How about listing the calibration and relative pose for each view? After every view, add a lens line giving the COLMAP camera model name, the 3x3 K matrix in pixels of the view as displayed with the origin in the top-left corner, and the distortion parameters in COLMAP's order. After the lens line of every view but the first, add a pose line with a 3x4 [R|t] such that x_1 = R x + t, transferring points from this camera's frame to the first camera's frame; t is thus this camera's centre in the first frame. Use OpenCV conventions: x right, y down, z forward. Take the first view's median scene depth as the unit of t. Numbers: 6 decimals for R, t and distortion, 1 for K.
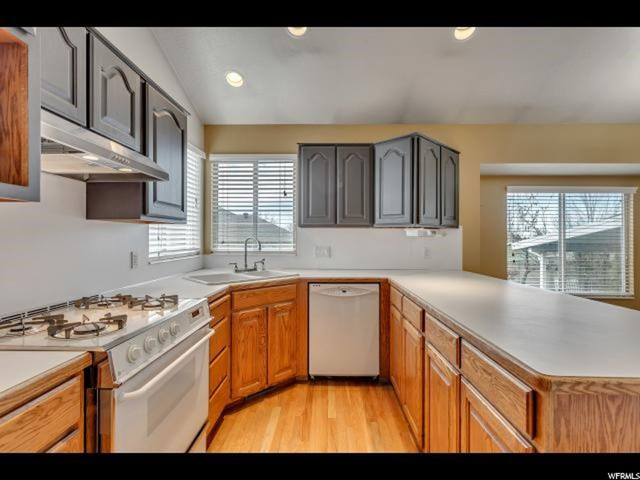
lens RADIAL K [[305.4, 0, 319.9], [0, 305.4, 237.3], [0, 0, 1]] dist [-0.003265, -0.000135]
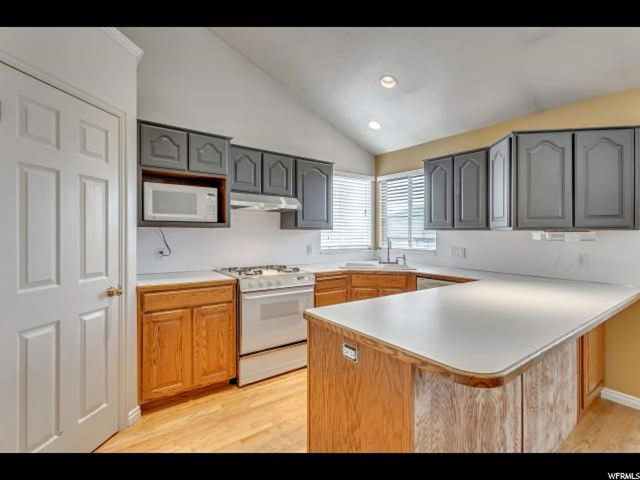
lens RADIAL K [[305.4, 0, 319.9], [0, 305.4, 237.3], [0, 0, 1]] dist [-0.003265, -0.000135]
pose [[0.613535, 0.015345, -0.789519, 0.622736], [-0.006285, 0.999874, 0.014550, -0.020918], [0.789643, -0.003965, 0.613554, -0.052408]]
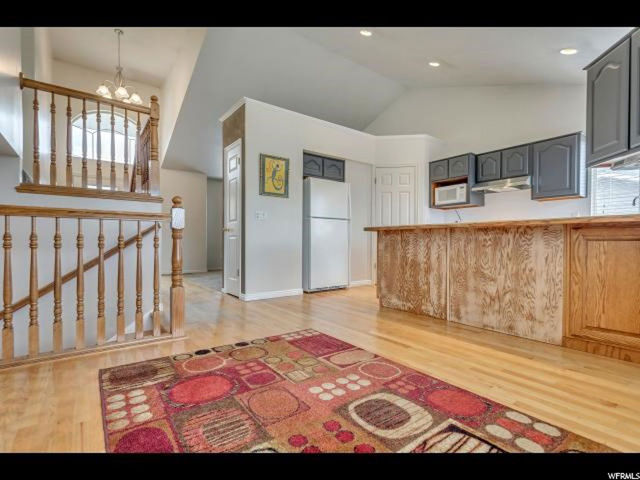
lens RADIAL K [[305.4, 0, 319.9], [0, 305.4, 237.3], [0, 0, 1]] dist [-0.003265, -0.000135]
pose [[-0.794727, 0.000383, -0.606967, 1.422610], [0.004136, 0.999980, -0.004784, 0.164125], [0.606953, -0.006313, -0.794712, 1.211991]]
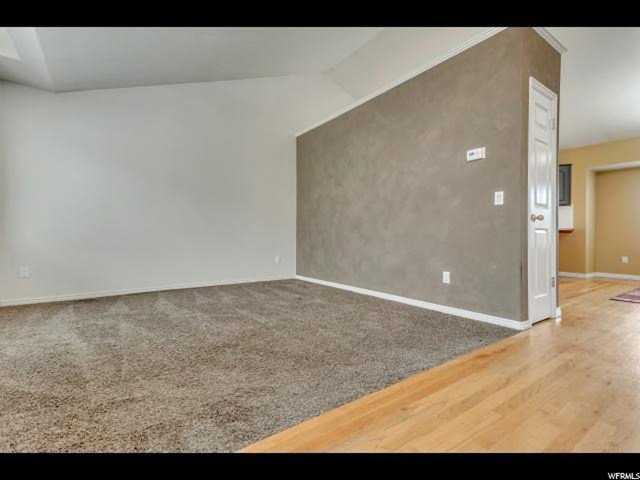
lens RADIAL K [[305.4, 0, 319.9], [0, 305.4, 237.3], [0, 0, 1]] dist [-0.003265, -0.000135]
pose [[0.567174, 0.010952, -0.823525, 1.229162], [-0.005171, 0.999939, 0.009737, 0.164353], [0.823581, -0.001264, 0.567197, -1.417952]]
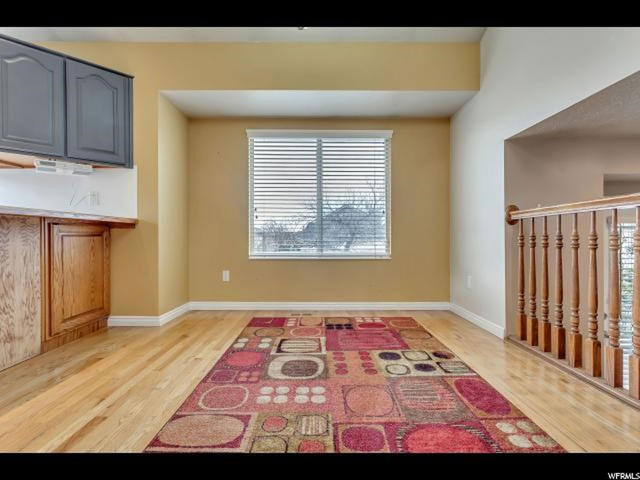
lens RADIAL K [[305.4, 0, 319.9], [0, 305.4, 237.3], [0, 0, 1]] dist [-0.003265, -0.000135]
pose [[0.999964, 0.006782, 0.005126, 1.066406], [-0.006797, 0.999973, 0.002874, 0.167909], [-0.005107, -0.002909, 0.999983, 0.189297]]
